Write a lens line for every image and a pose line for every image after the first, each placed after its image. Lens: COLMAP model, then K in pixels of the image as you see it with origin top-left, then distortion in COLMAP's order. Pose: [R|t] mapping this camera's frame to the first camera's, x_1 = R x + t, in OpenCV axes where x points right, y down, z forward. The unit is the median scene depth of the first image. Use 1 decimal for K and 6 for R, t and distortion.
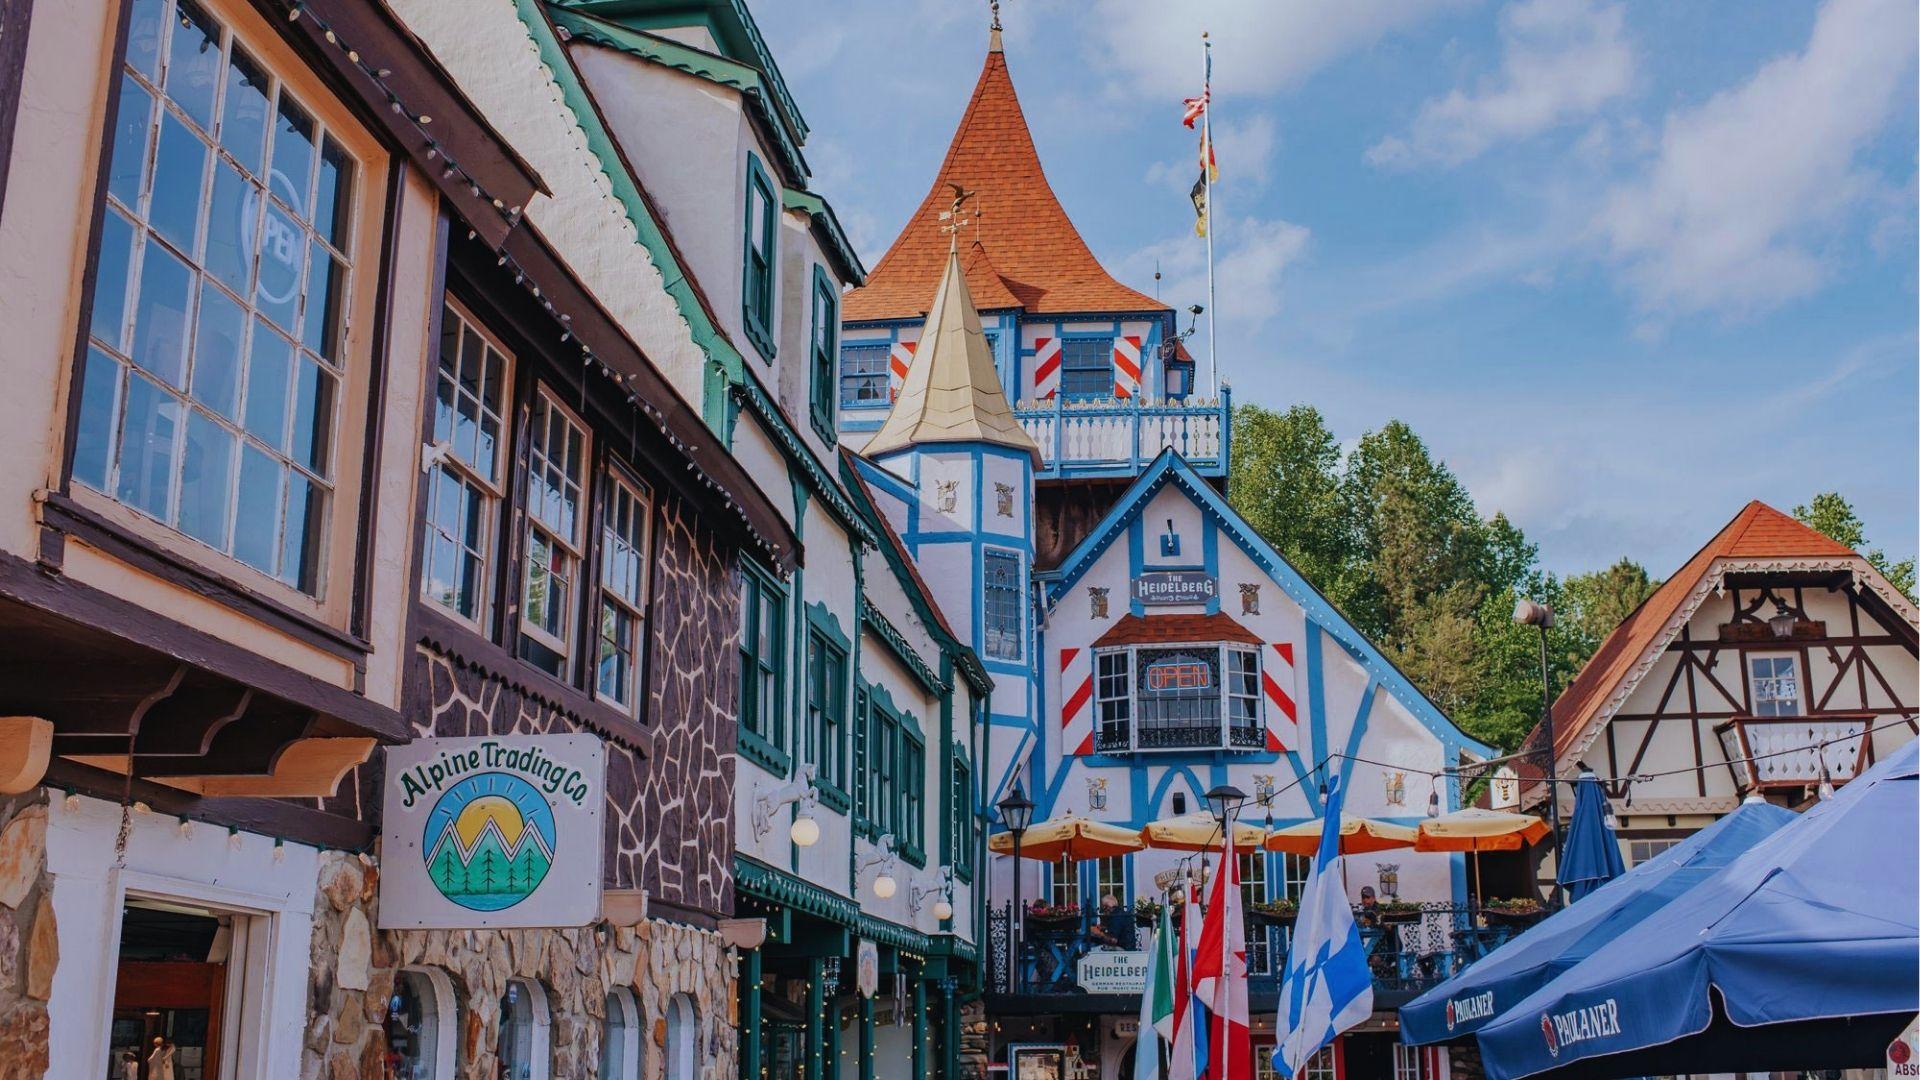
lens RADIAL K [[1929.2, 0, 960.0], [0, 1929.2, 540.0], [0, 0, 1]] dist [-0.065408, 0.021571]
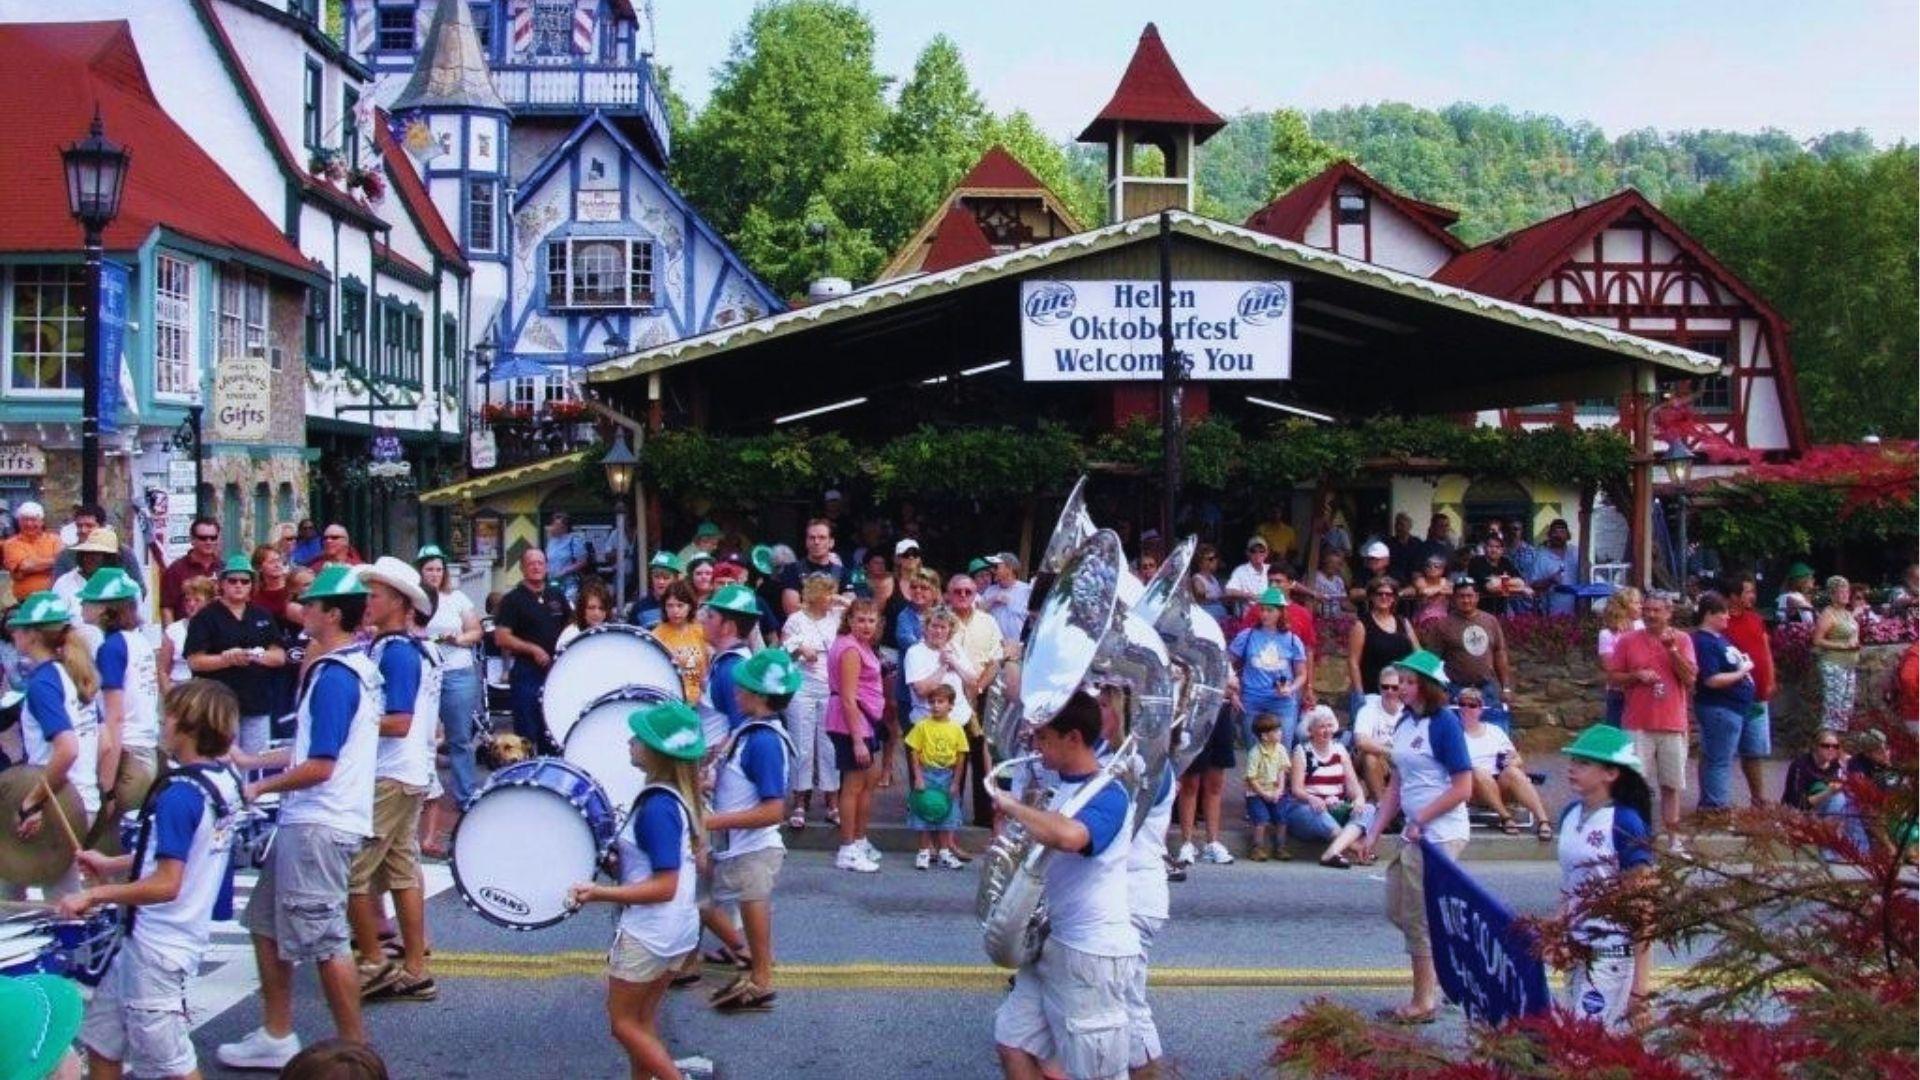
lens RADIAL K [[2343.9, 0, 960.0], [0, 2343.9, 540.0], [0, 0, 1]] dist [-0.007191, -0.008380]
pose [[0.988788, 0.002132, 0.149308, 0.117102], [-0.045963, 0.955697, 0.290743, -0.271068], [-0.142074, -0.294346, 0.945080, -0.882975]]
